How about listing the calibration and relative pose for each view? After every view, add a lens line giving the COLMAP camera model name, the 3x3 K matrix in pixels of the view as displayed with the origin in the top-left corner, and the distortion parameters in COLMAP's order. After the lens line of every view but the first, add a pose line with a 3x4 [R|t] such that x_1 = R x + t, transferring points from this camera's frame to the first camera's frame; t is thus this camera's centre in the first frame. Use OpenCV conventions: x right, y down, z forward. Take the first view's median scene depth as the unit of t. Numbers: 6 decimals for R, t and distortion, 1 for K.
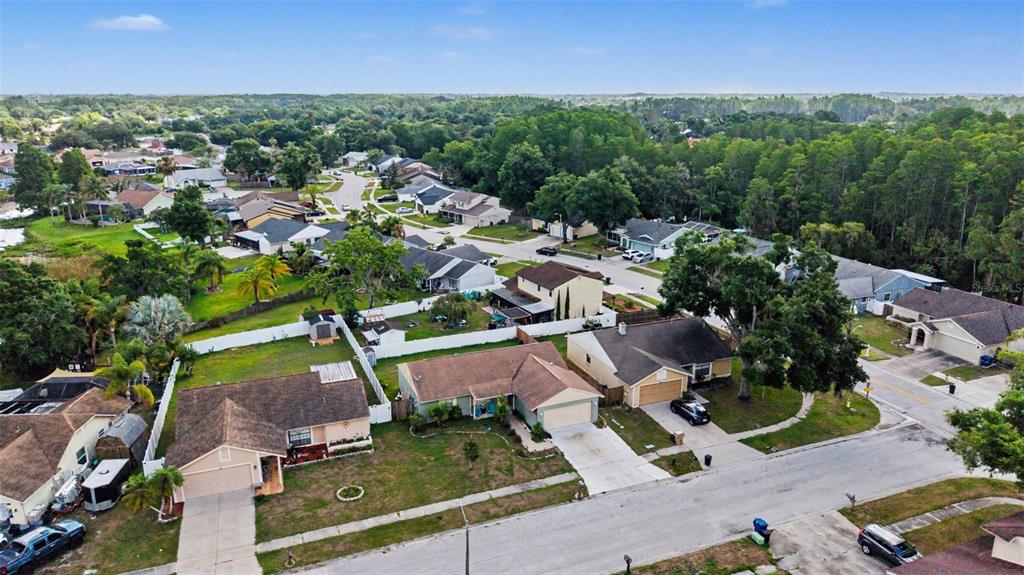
lens RADIAL K [[680.6, 0, 512.0], [0, 680.6, 287.5], [0, 0, 1]] dist [0.056780, -0.074867]
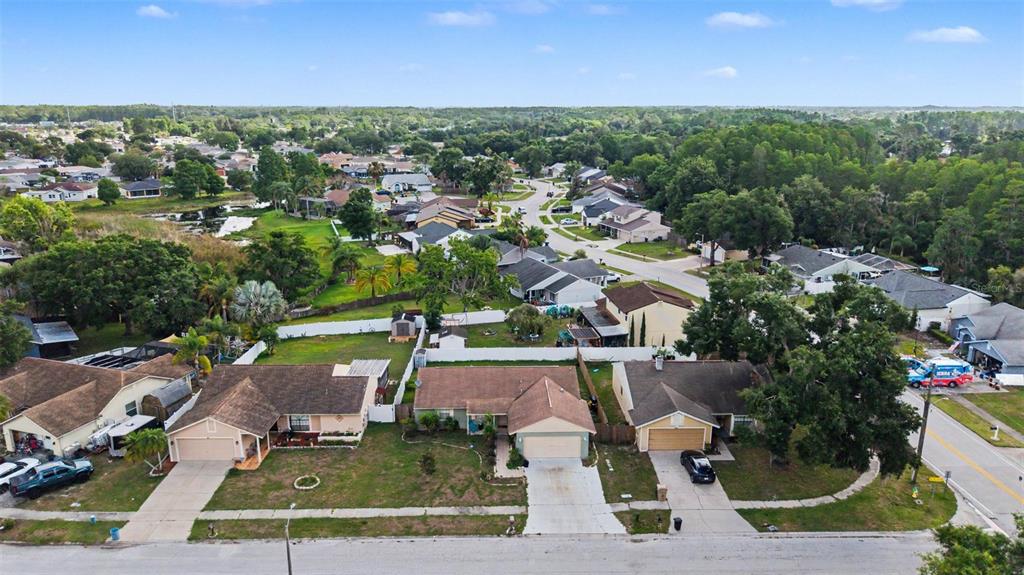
lens RADIAL K [[680.6, 0, 512.0], [0, 680.6, 287.5], [0, 0, 1]] dist [0.056780, -0.074867]
pose [[0.935733, 0.092673, -0.340316, 0.294719], [-0.098373, 0.995149, 0.000507, -0.021999], [0.338712, 0.033004, 0.940311, 0.081824]]
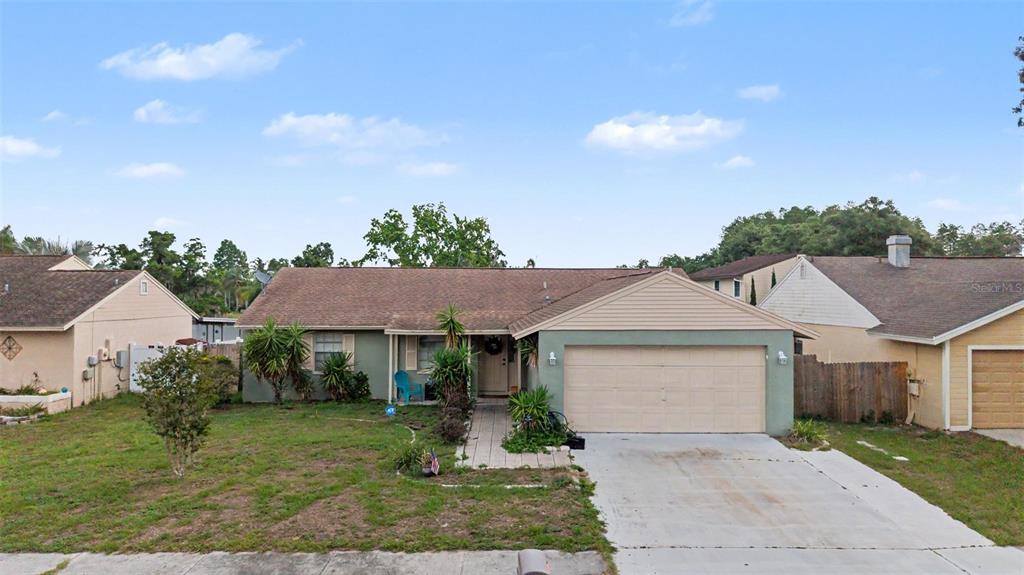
lens RADIAL K [[680.6, 0, 512.0], [0, 680.6, 287.5], [0, 0, 1]] dist [0.056780, -0.074867]
pose [[0.932929, 0.002888, -0.360049, 0.109306], [-0.103036, 0.960291, -0.259276, 0.202435], [0.345003, 0.278984, 0.896181, 0.652521]]
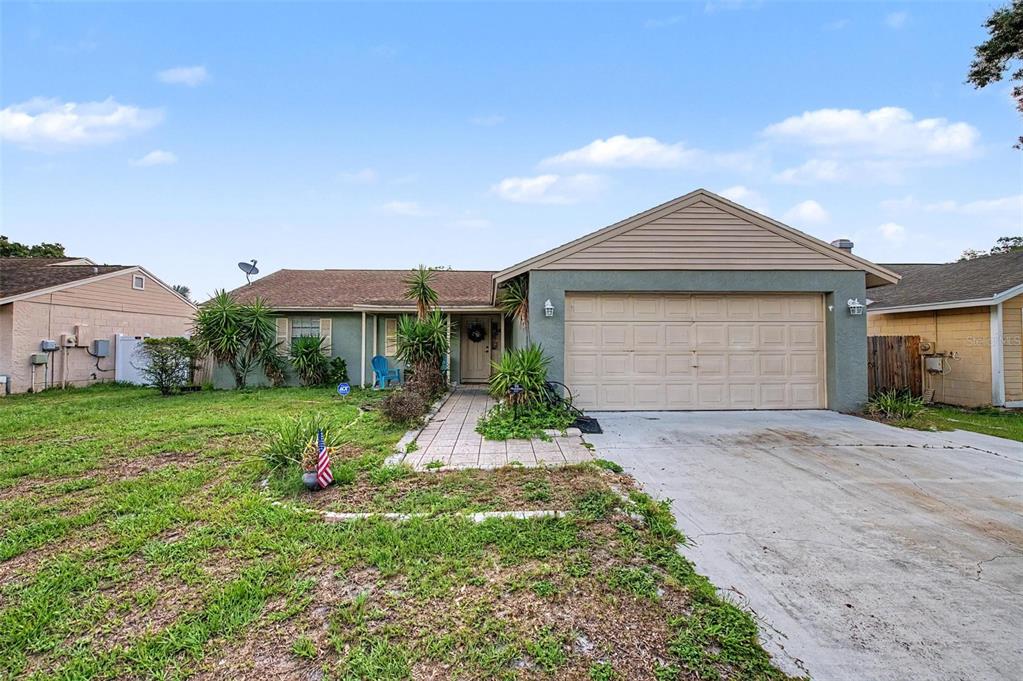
lens RADIAL K [[400.9, 0, 511.5], [0, 400.9, 340.5], [0, 0, 1]] dist [0.001905, 0.000404]
pose [[0.944217, -0.001621, -0.329320, 0.061454], [-0.091449, 0.959370, -0.266921, 0.198575], [0.316373, 0.282147, 0.905705, 0.785210]]
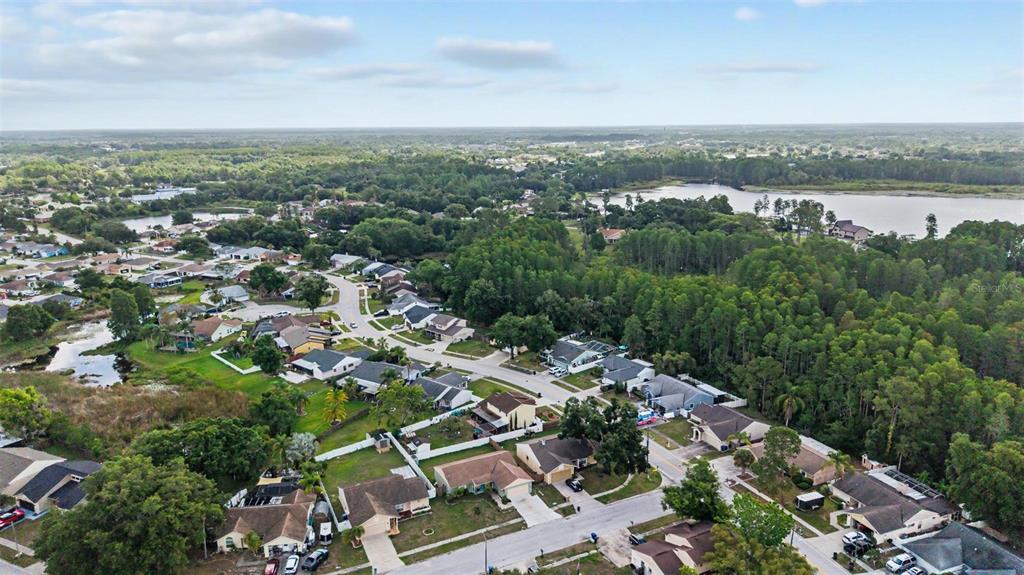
lens RADIAL K [[680.6, 0, 512.0], [0, 680.6, 287.5], [0, 0, 1]] dist [0.056780, -0.074867]
pose [[0.996360, -0.025923, 0.081203, -0.088686], [0.029371, 0.998704, -0.041555, -0.335488], [-0.080021, 0.043789, 0.995831, -1.090031]]
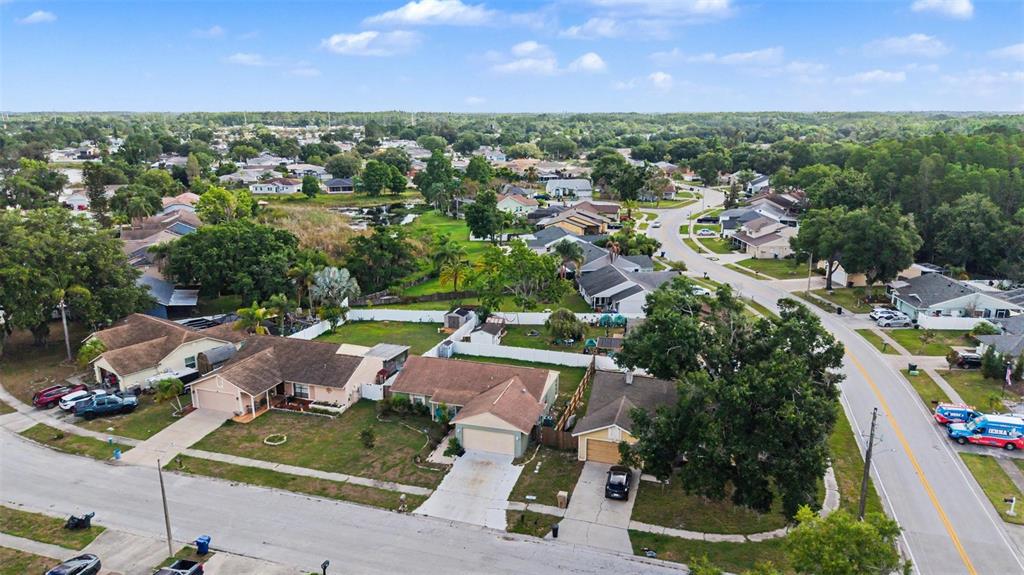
lens RADIAL K [[680.6, 0, 512.0], [0, 680.6, 287.5], [0, 0, 1]] dist [0.056780, -0.074867]
pose [[0.775053, 0.158965, -0.611575, 0.601828], [-0.173506, 0.984177, 0.035930, -0.062975], [0.607609, 0.078264, 0.790371, 0.205173]]
